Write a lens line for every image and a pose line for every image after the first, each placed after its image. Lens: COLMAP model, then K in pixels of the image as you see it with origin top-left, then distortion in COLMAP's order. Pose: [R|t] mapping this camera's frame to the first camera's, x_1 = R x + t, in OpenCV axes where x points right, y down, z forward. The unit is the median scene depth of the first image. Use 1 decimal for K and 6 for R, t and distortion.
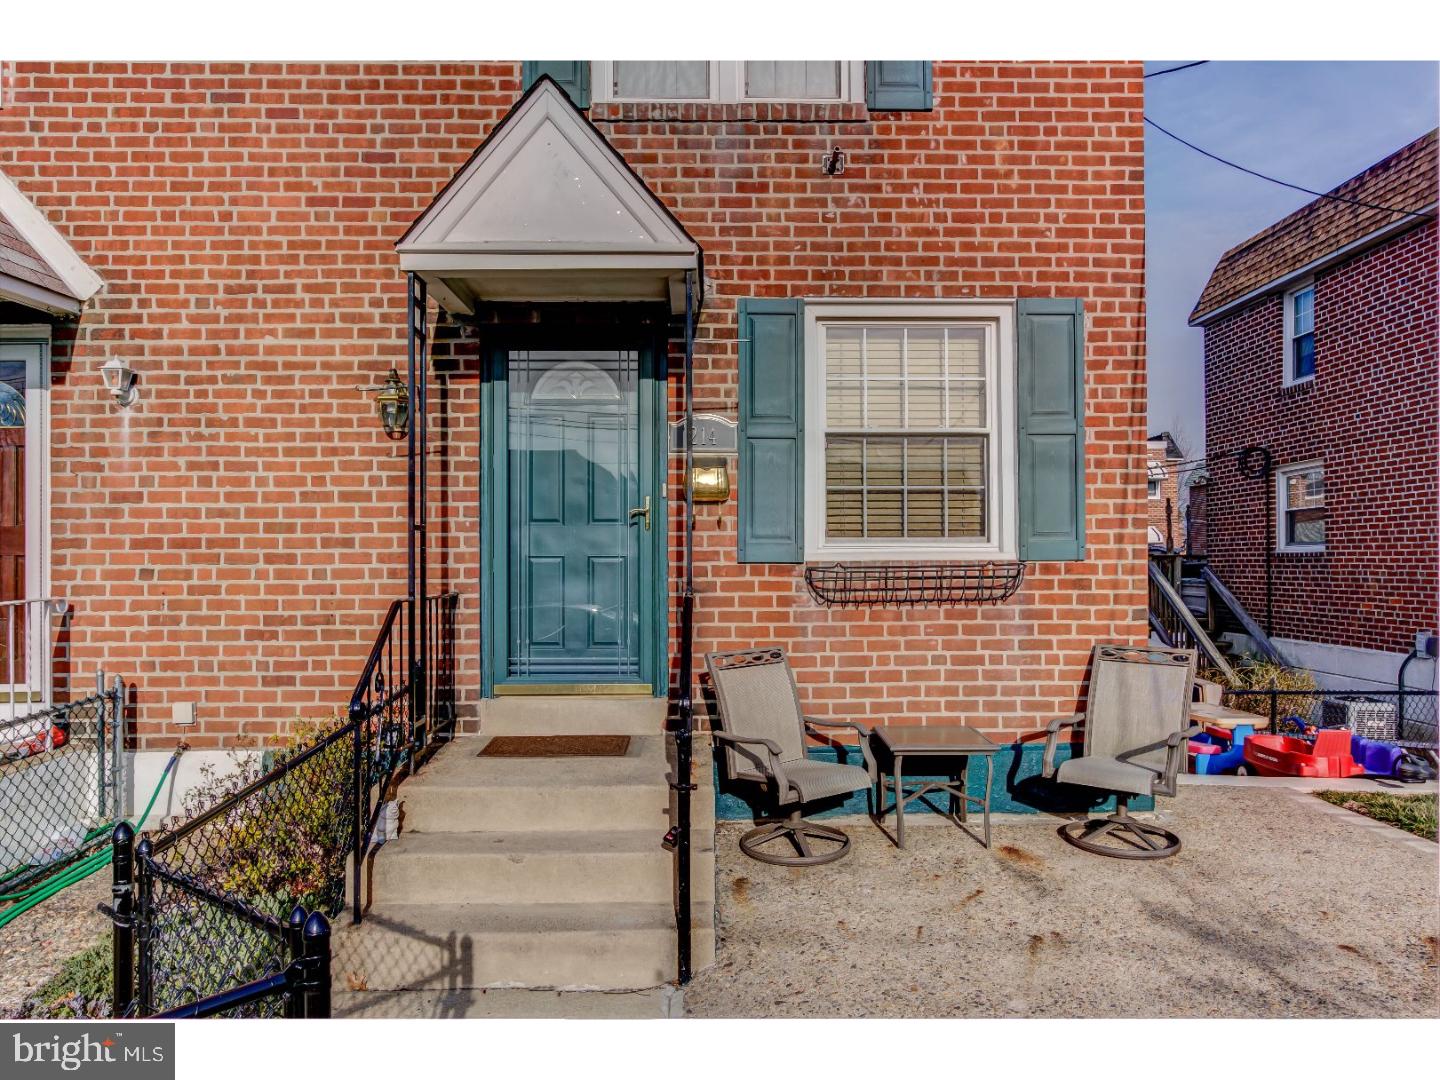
lens RADIAL K [[977.1, 0, 719.1], [0, 977.1, 553.2], [0, 0, 1]] dist [-0.006870, 0.003977]
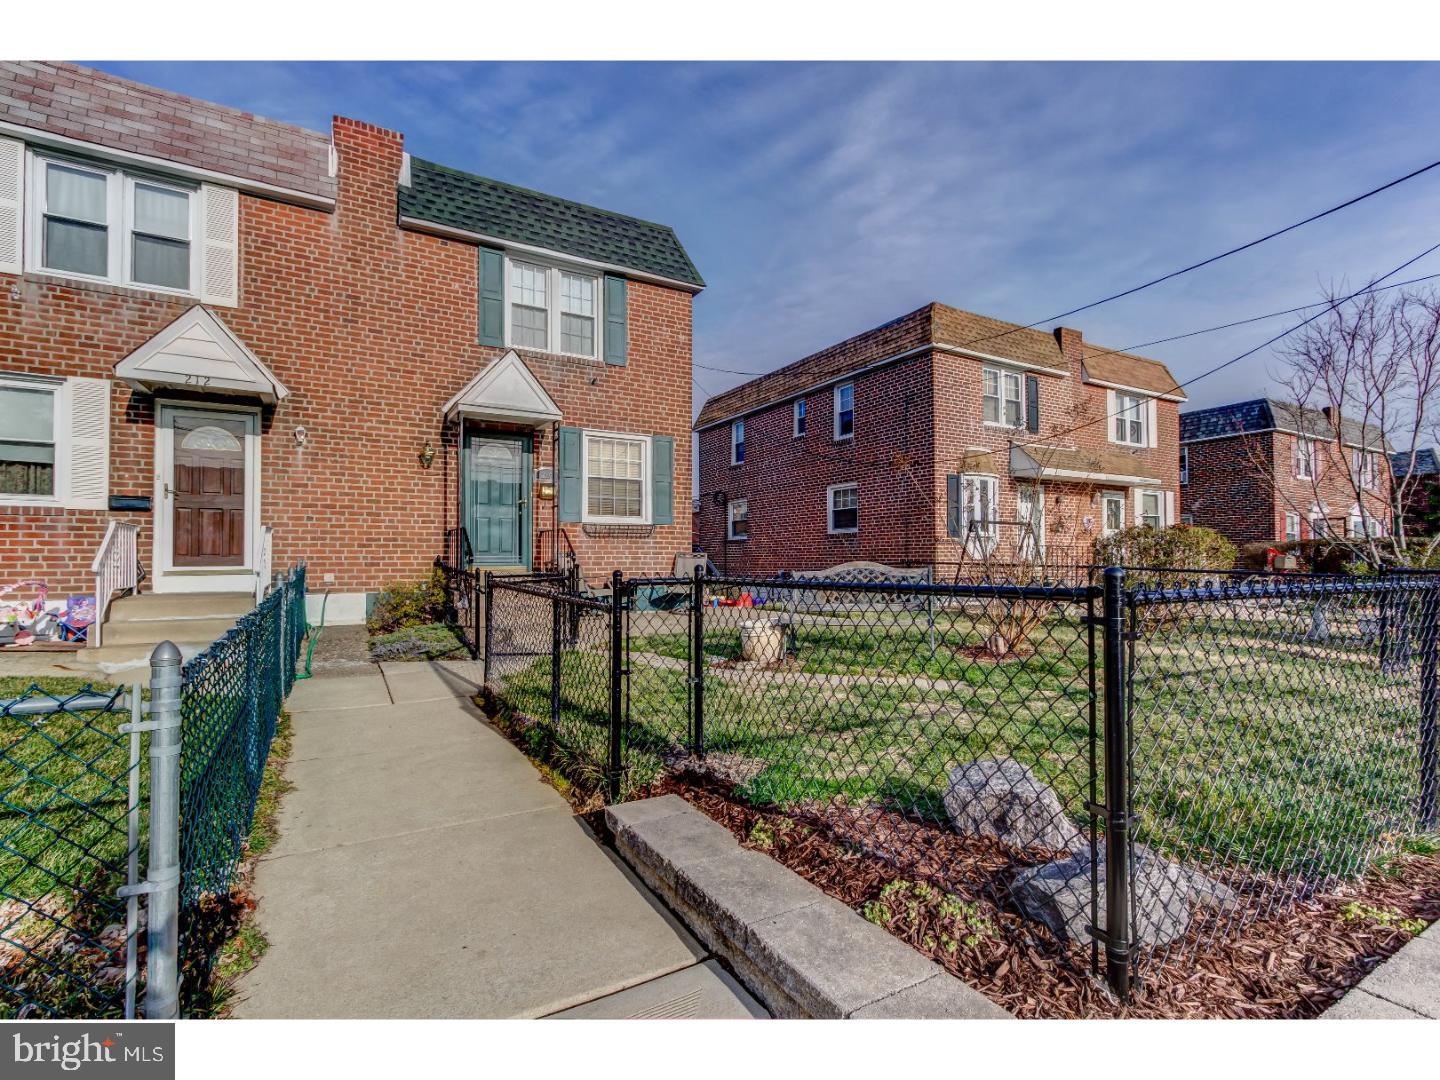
lens RADIAL K [[668.3, 0, 720.3], [0, 668.3, 547.4], [0, 0, 1]] dist [0.000431, 0.002240]
pose [[0.873572, 0.012128, 0.486543, -0.502768], [-0.005834, 0.999879, -0.014449, 0.106990], [-0.486660, 0.009784, 0.873537, -0.870288]]
